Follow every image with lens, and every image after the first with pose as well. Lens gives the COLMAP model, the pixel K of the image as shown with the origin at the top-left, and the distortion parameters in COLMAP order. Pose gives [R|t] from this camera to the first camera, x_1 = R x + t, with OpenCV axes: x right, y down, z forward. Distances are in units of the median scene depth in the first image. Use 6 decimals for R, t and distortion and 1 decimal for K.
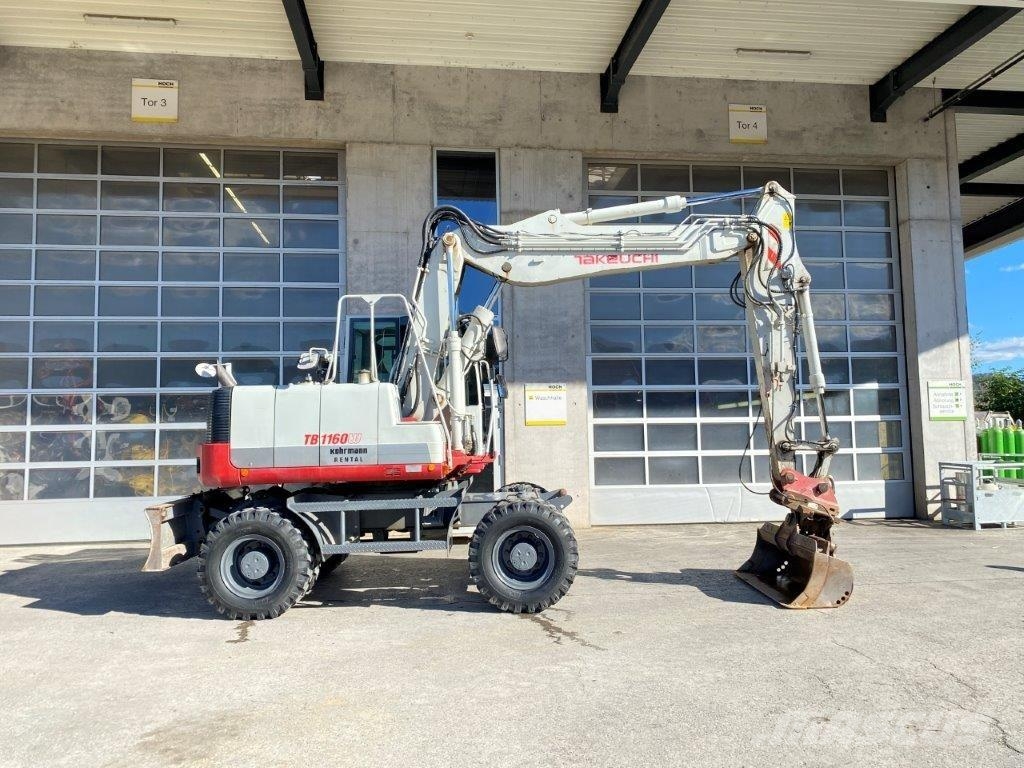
lens RADIAL K [[779.1, 0, 520.9], [0, 779.1, 382.7], [0, 0, 1]] dist [0.053722, -0.062889]
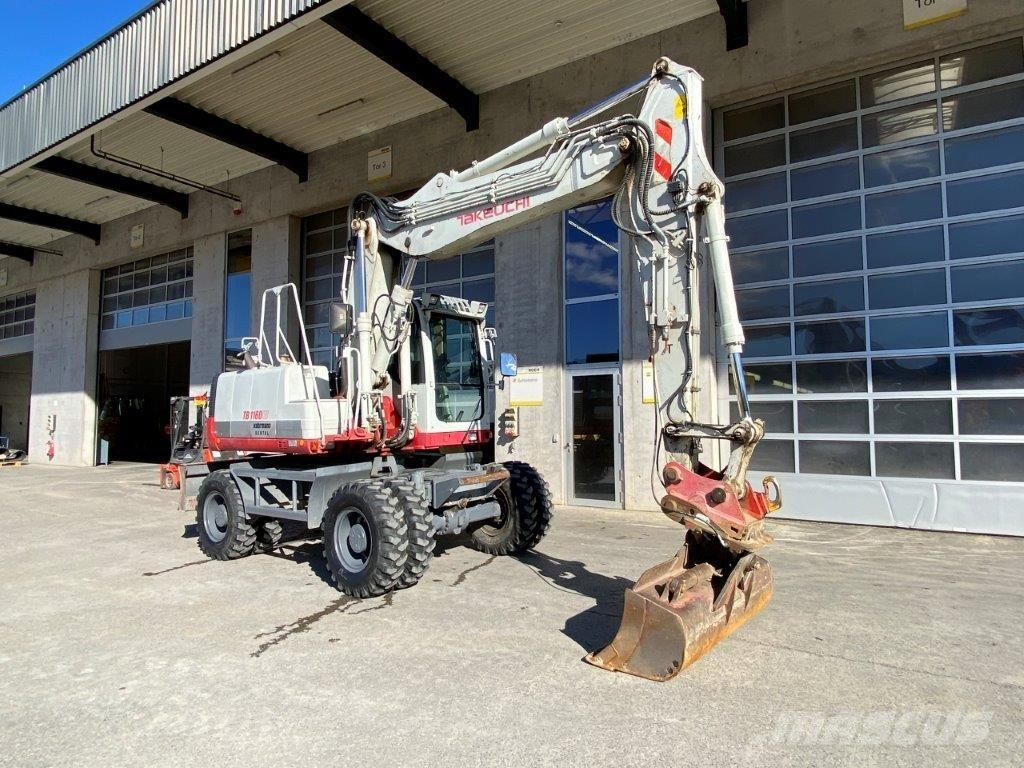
lens RADIAL K [[610.5, 0, 513.9], [0, 610.5, 381.8], [0, 0, 1]] dist [0.037792, -0.032831]
pose [[0.773870, -0.024368, -0.632875, 0.376369], [0.036150, 0.999330, 0.005725, 0.018640], [0.632312, -0.027309, 0.774232, 0.317396]]
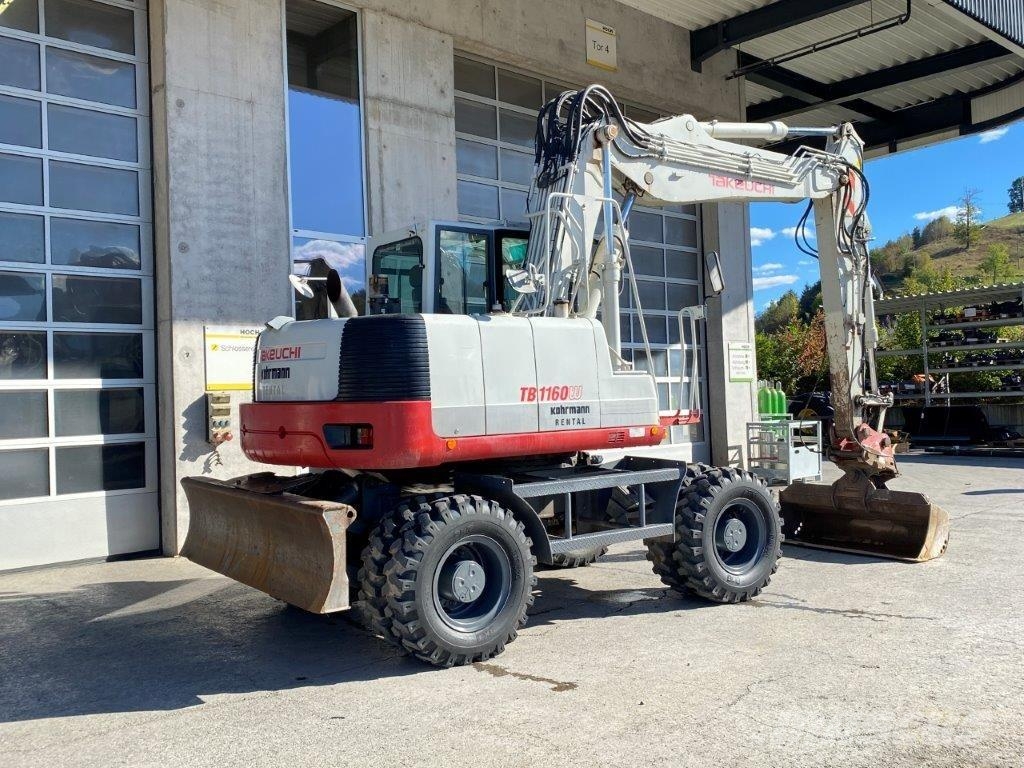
lens RADIAL K [[950.5, 0, 514.1], [0, 950.5, 378.9], [0, 0, 1]] dist [0.017347, 0.000000]
pose [[0.814667, 0.004973, 0.579908, -0.453186], [-0.024105, 0.999389, 0.025293, 0.022437], [-0.579428, -0.034584, 0.814289, 0.189660]]
